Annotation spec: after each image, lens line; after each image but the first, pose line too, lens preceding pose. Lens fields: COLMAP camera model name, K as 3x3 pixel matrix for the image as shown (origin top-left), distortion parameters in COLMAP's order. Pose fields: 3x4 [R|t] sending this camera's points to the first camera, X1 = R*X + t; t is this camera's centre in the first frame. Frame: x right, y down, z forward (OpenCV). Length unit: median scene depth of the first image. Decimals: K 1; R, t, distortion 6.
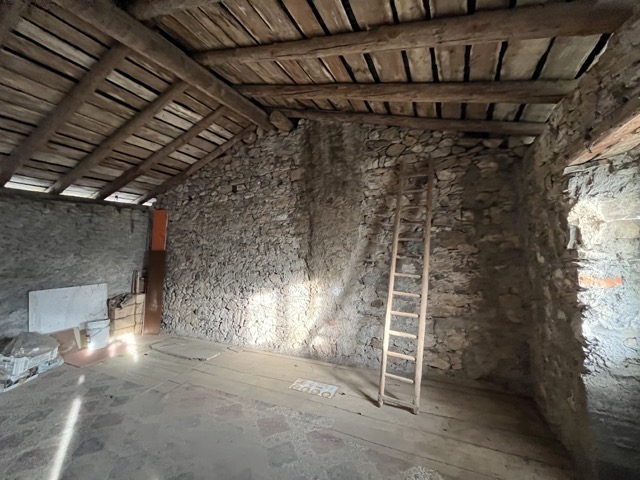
lens RADIAL K [[256.1, 0, 321.4], [0, 256.1, 239.4], [0, 0, 1]] dist [-0.002708, -0.000540]
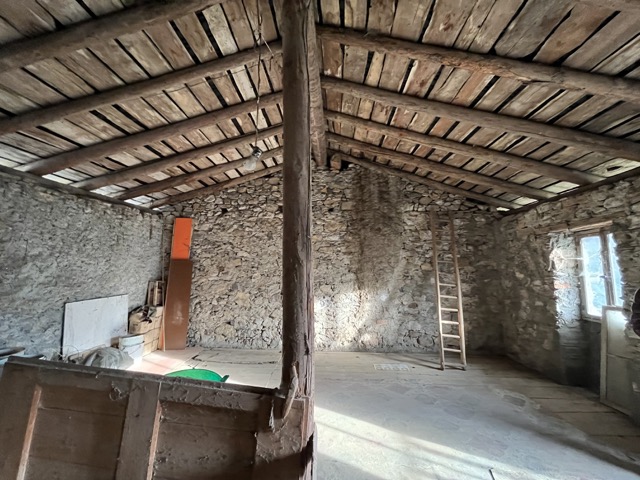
lens RADIAL K [[256.1, 0, 319.8], [0, 256.1, 239.9], [0, 0, 1]] dist [-0.002708, -0.000540]
pose [[0.922379, 0.074216, 0.379091, -0.756459], [-0.051350, 0.996218, -0.070093, 0.012675], [-0.382859, 0.045186, 0.922701, -0.119712]]
